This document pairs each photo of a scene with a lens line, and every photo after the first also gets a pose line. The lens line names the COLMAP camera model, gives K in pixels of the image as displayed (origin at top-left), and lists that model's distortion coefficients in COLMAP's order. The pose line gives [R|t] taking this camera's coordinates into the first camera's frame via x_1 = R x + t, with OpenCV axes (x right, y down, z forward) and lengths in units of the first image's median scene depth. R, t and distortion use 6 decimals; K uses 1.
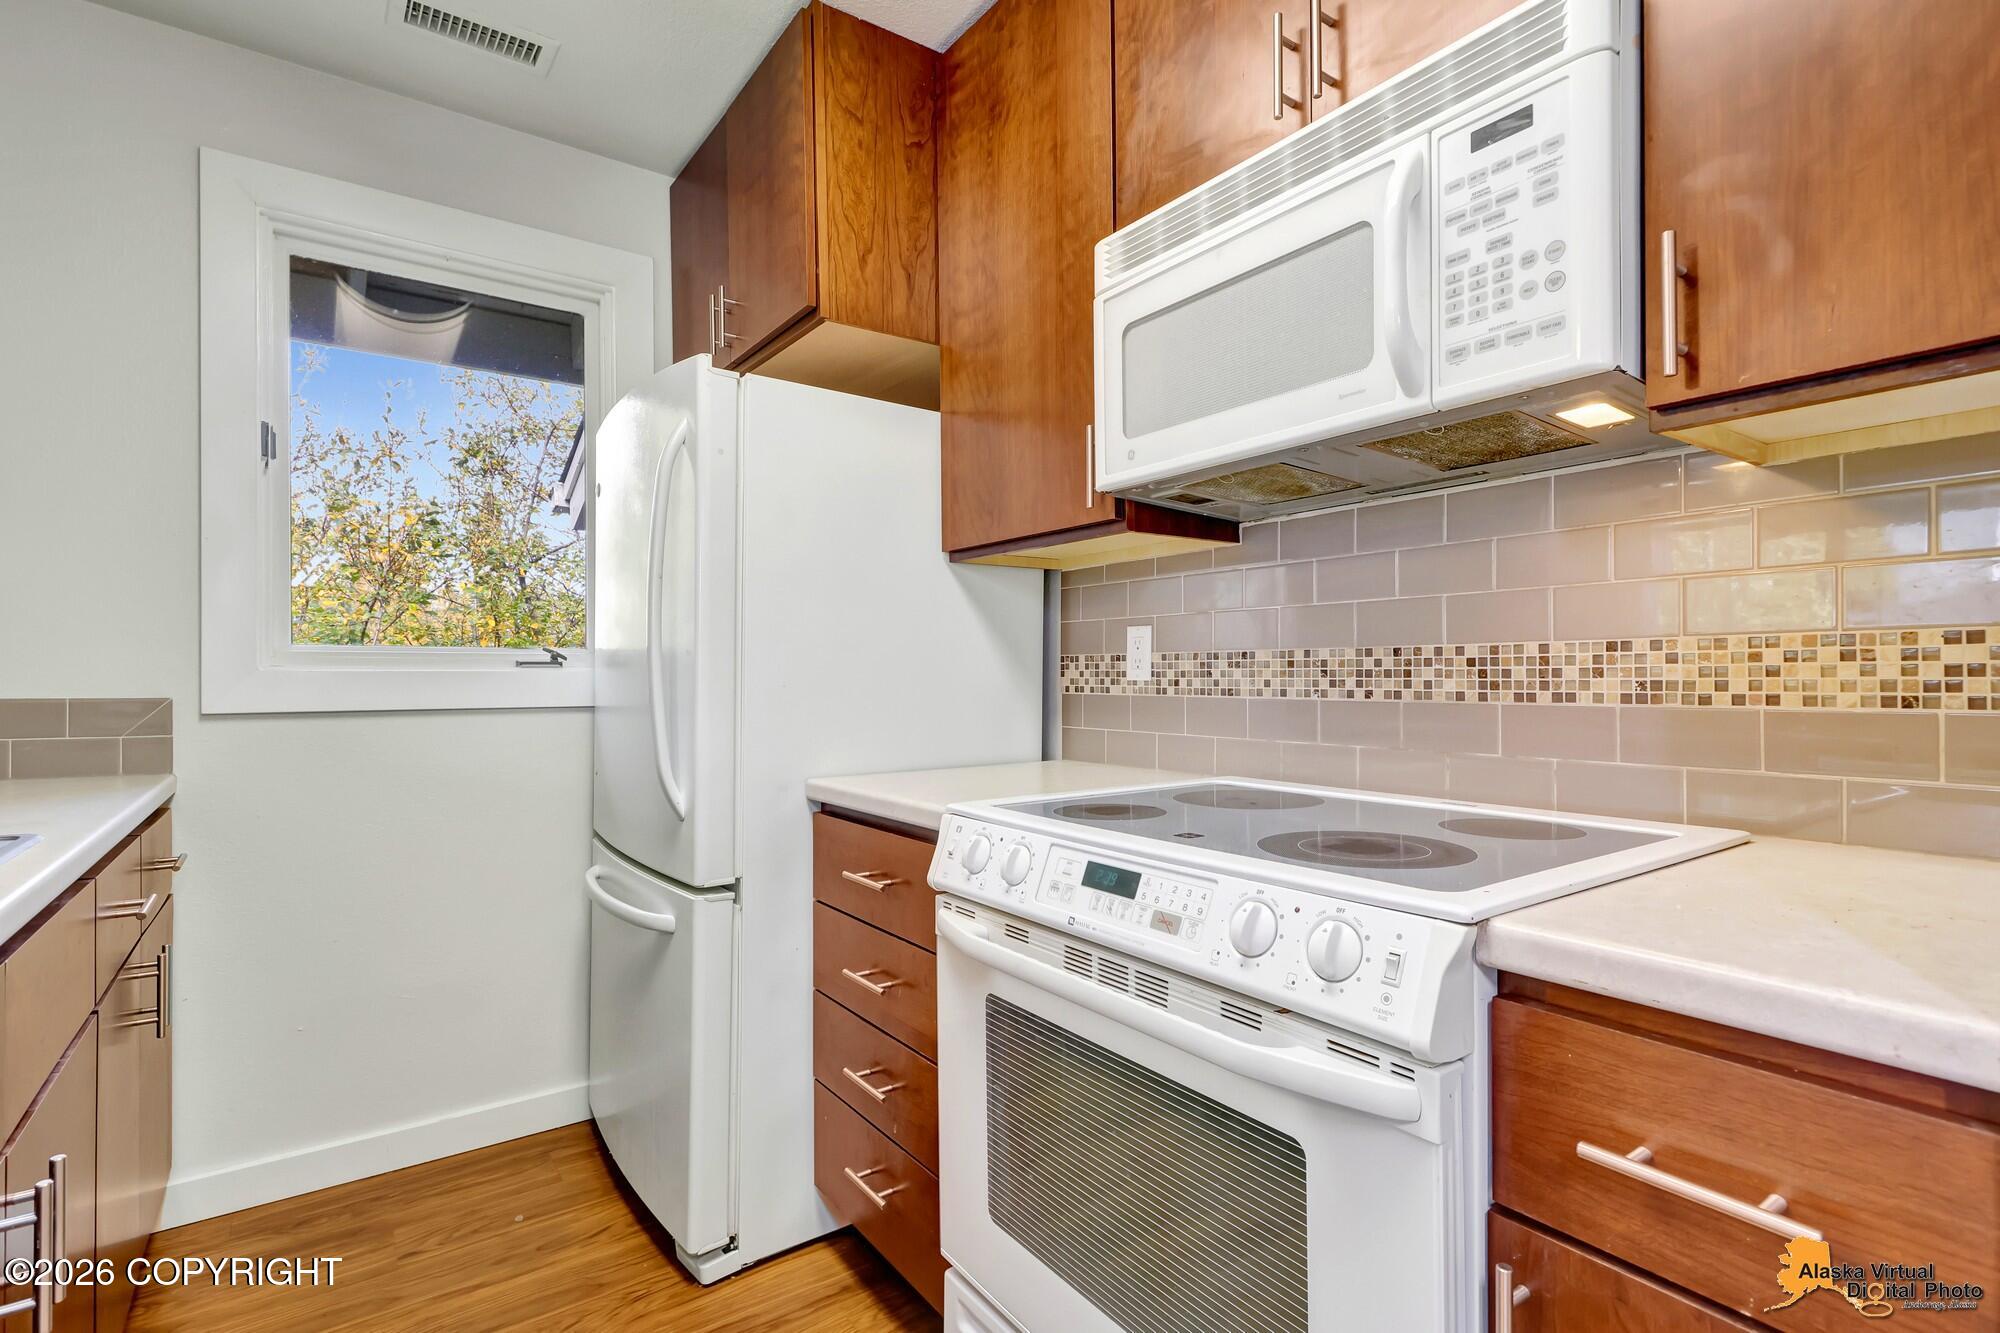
lens RADIAL K [[946.9, 0, 1002.2], [0, 946.9, 679.2], [0, 0, 1]] dist [0.006176, 0.000323]
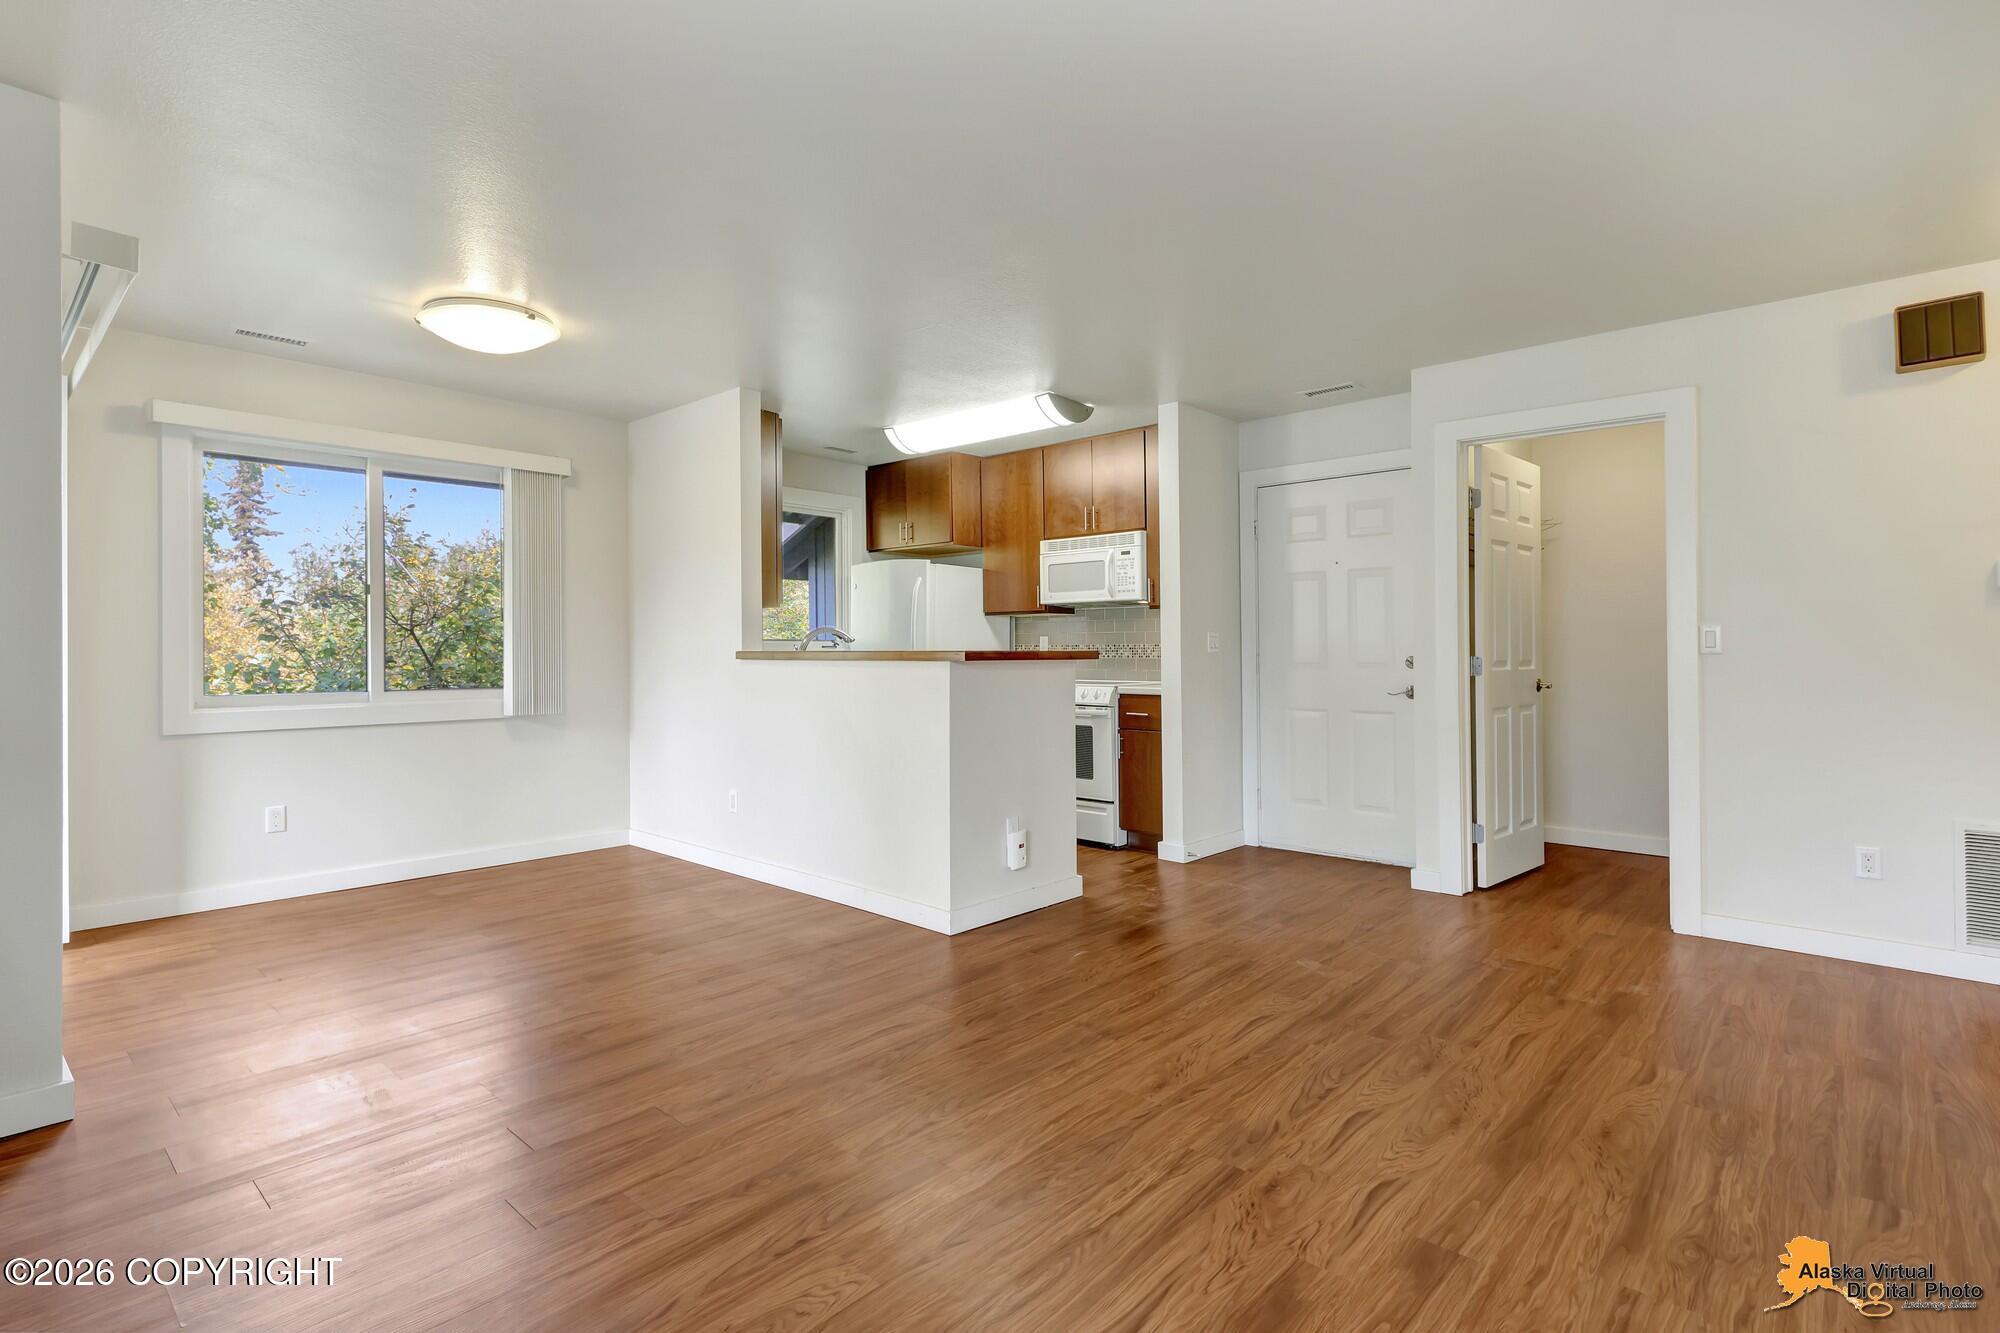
lens RADIAL K [[953.5, 0, 1000.7], [0, 953.5, 644.3], [0, 0, 1]] dist [0.002815, -0.000089]
pose [[0.976854, 0.003824, 0.213871, -1.039118], [-0.001122, 0.999918, -0.012755, 0.019665], [-0.213902, 0.012219, 0.976779, -3.229569]]
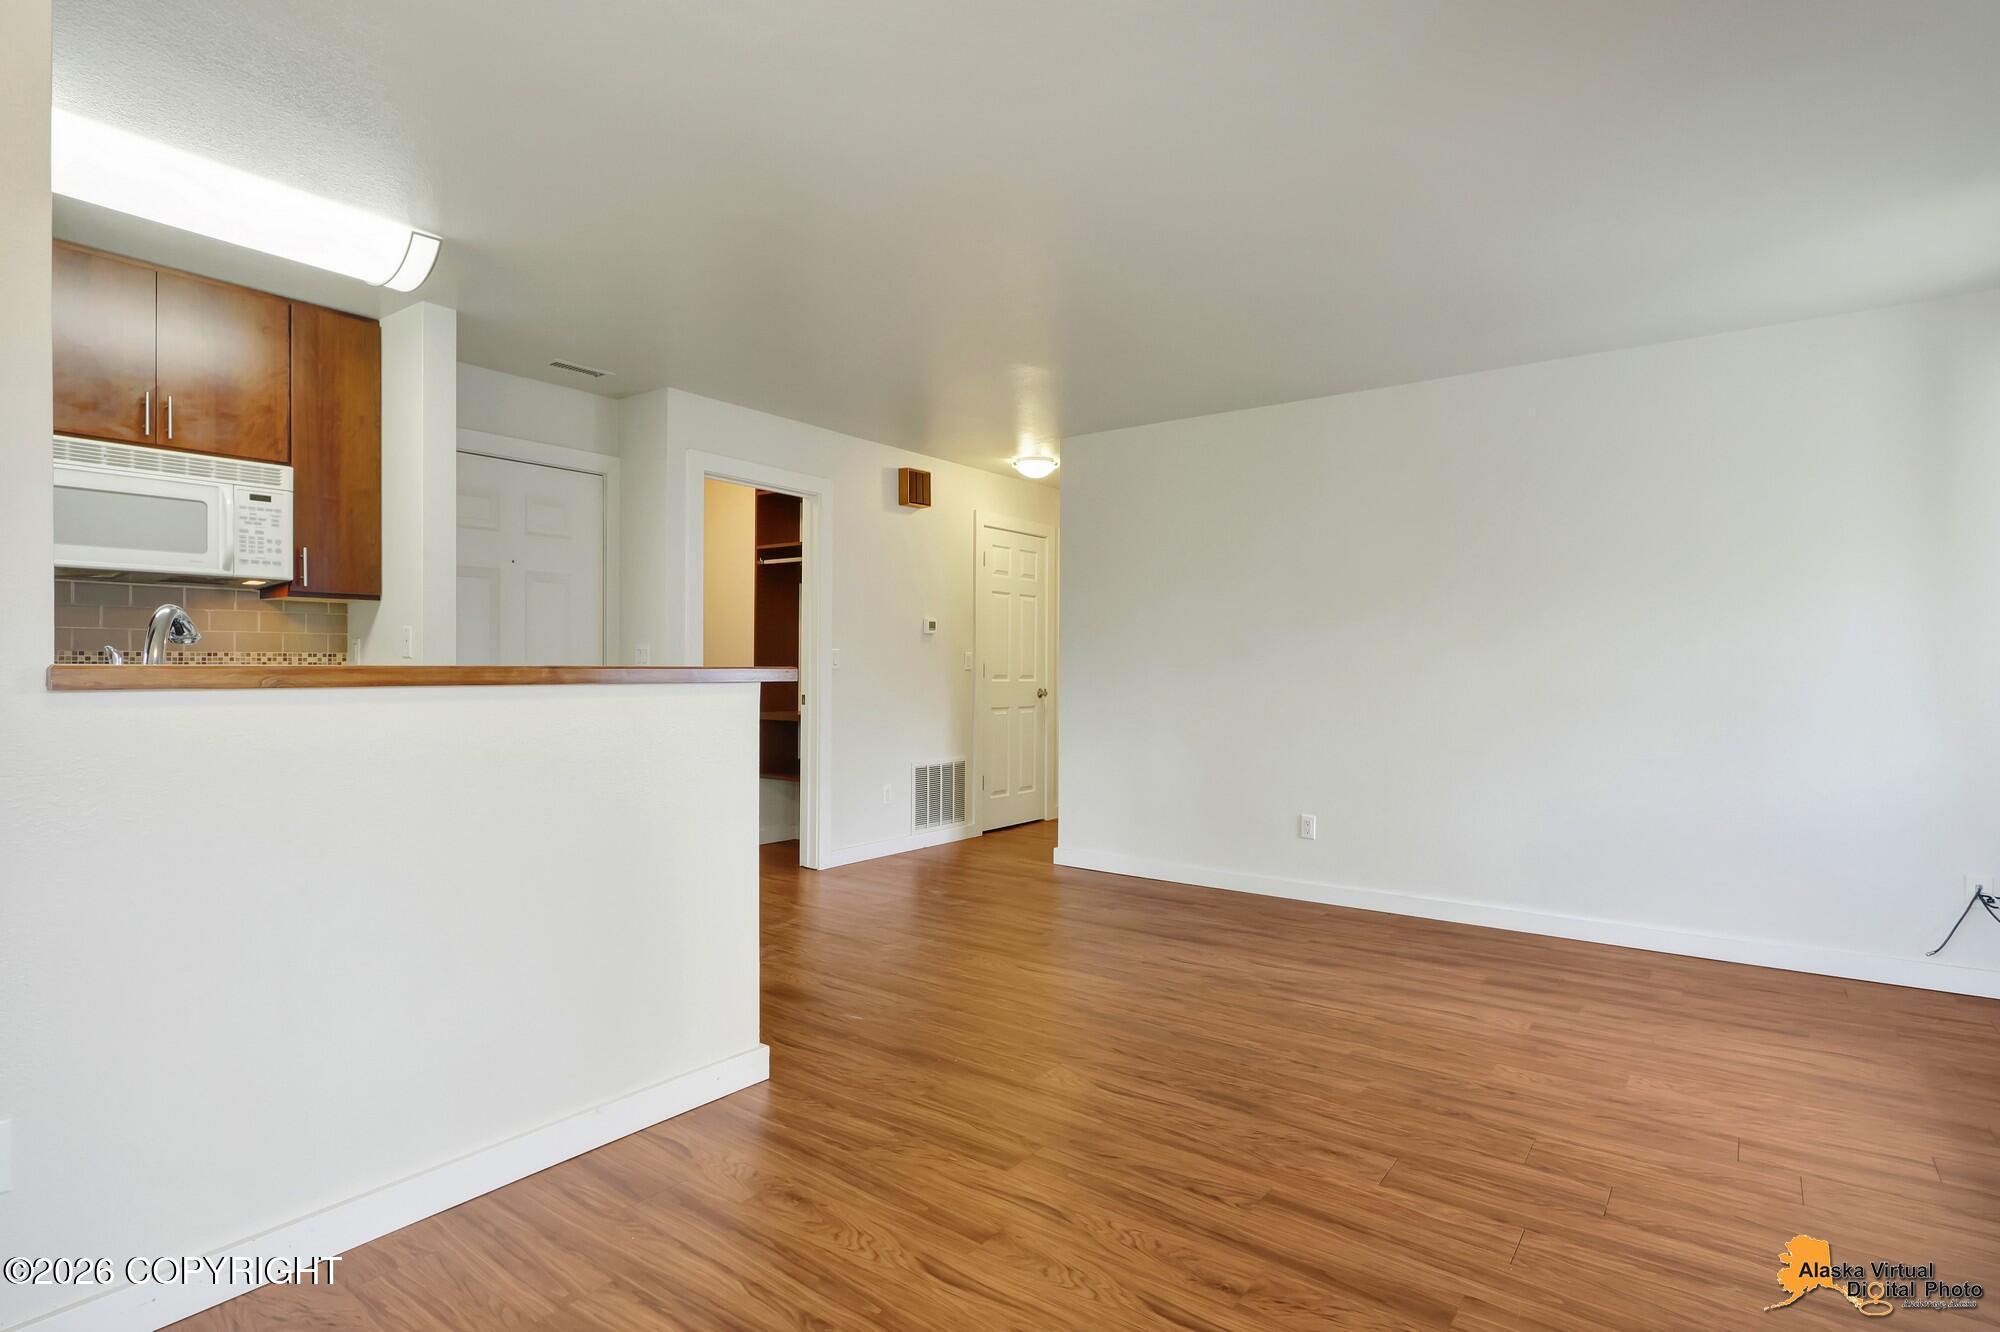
lens RADIAL K [[1008.3, 0, 983.6], [0, 1008.3, 665.9], [0, 0, 1]] dist [-0.000894, -0.000363]
pose [[-0.292392, 0.002178, 0.956296, -2.662151], [0.000389, 0.999998, -0.002159, 0.005657], [-0.956298, -0.000260, -0.292393, -0.277003]]
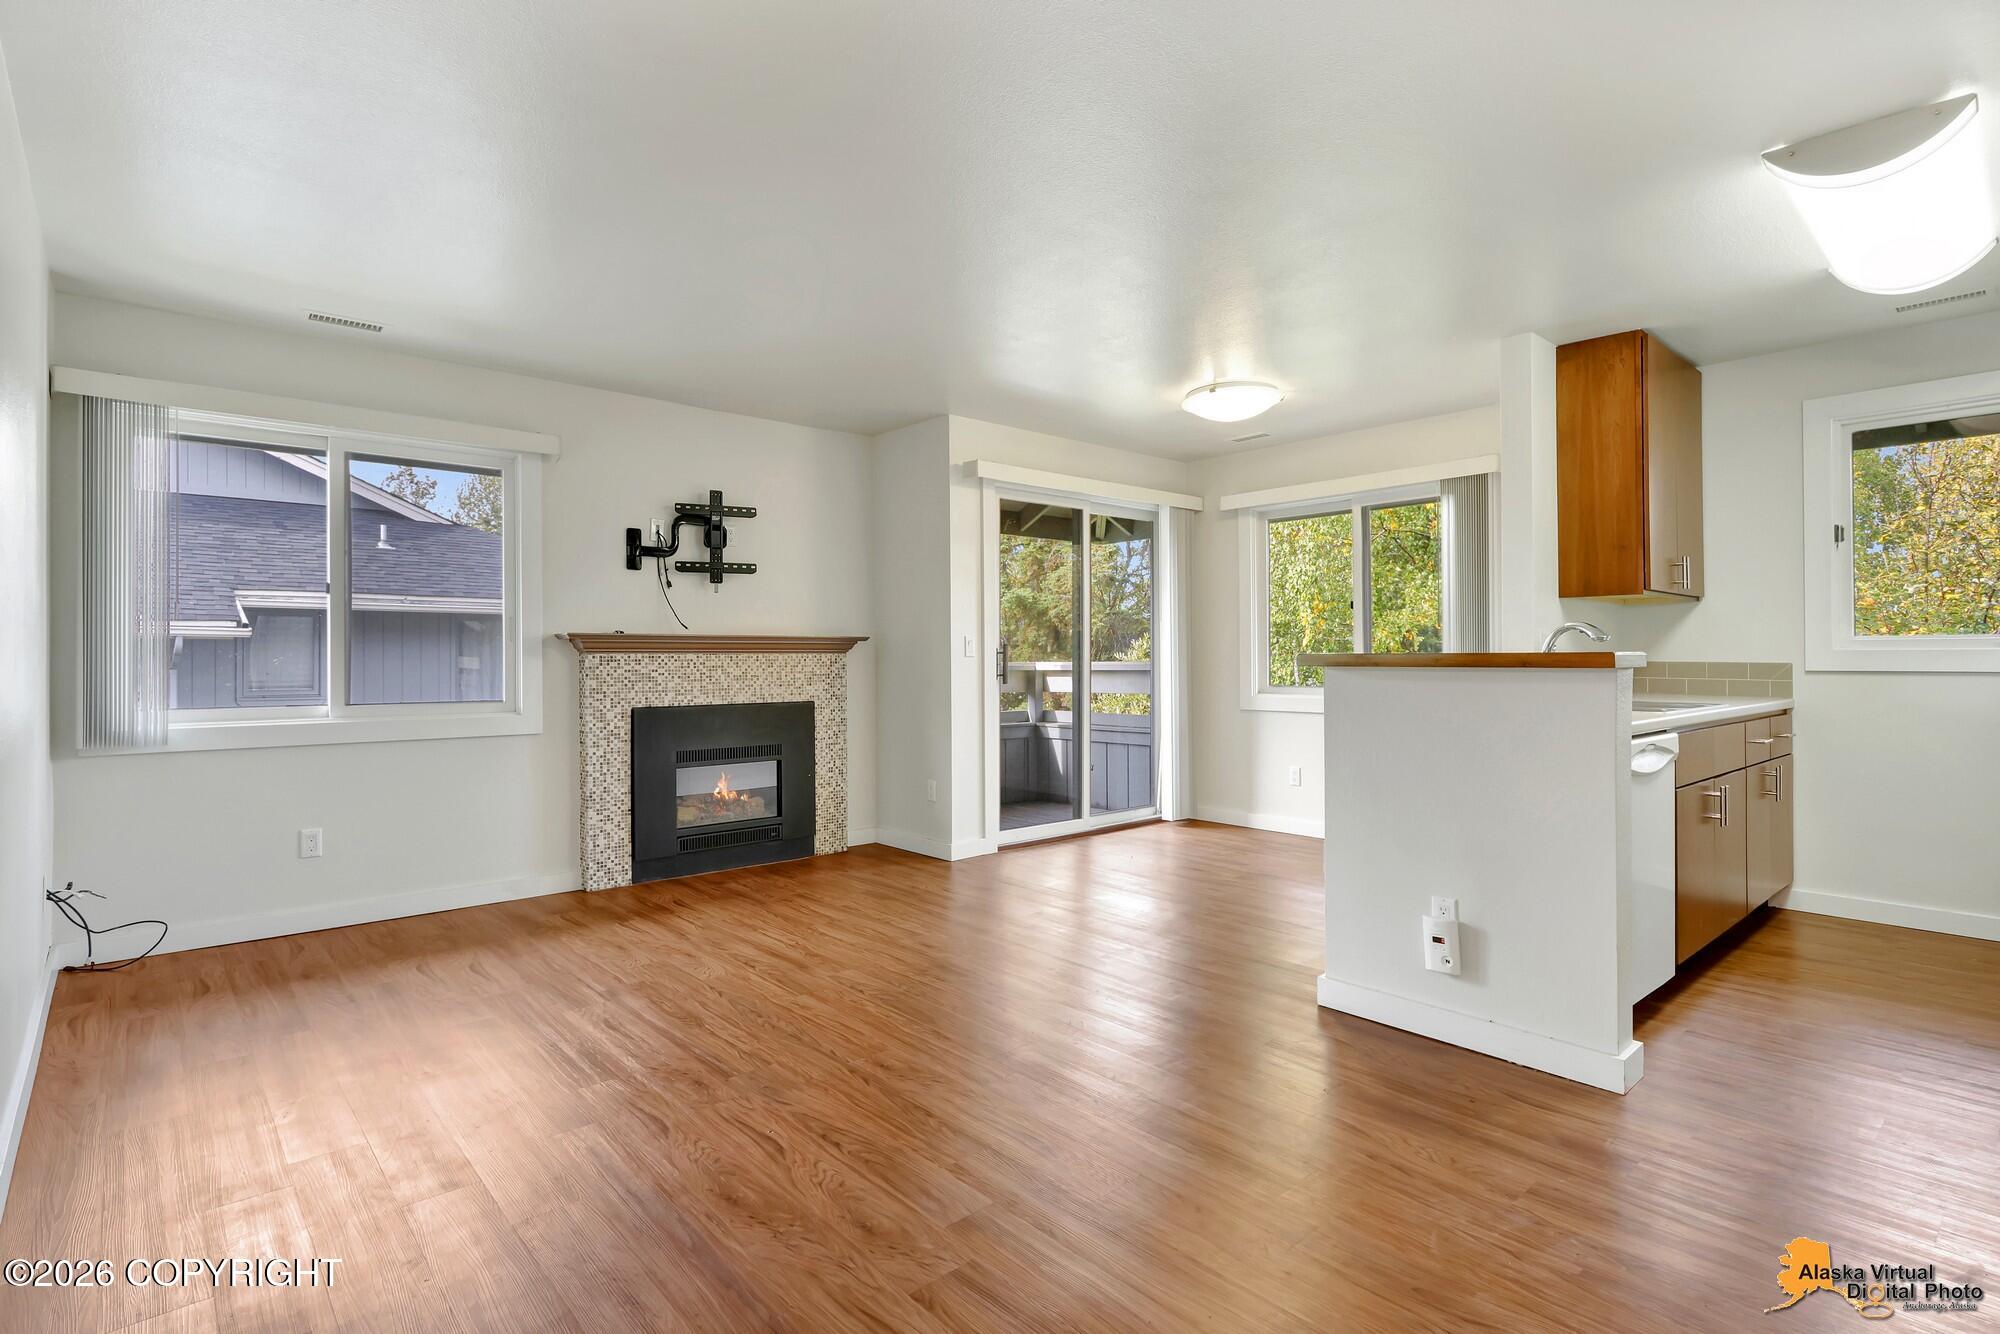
lens RADIAL K [[989.6, 0, 979.8], [0, 989.6, 661.0], [0, 0, 1]] dist [-0.001994, 0.000281]
pose [[0.093260, 0.005452, -0.995627, 1.678856], [-0.002274, 0.999984, 0.005263, 0.011239], [0.995639, 0.001773, 0.093271, -1.480192]]
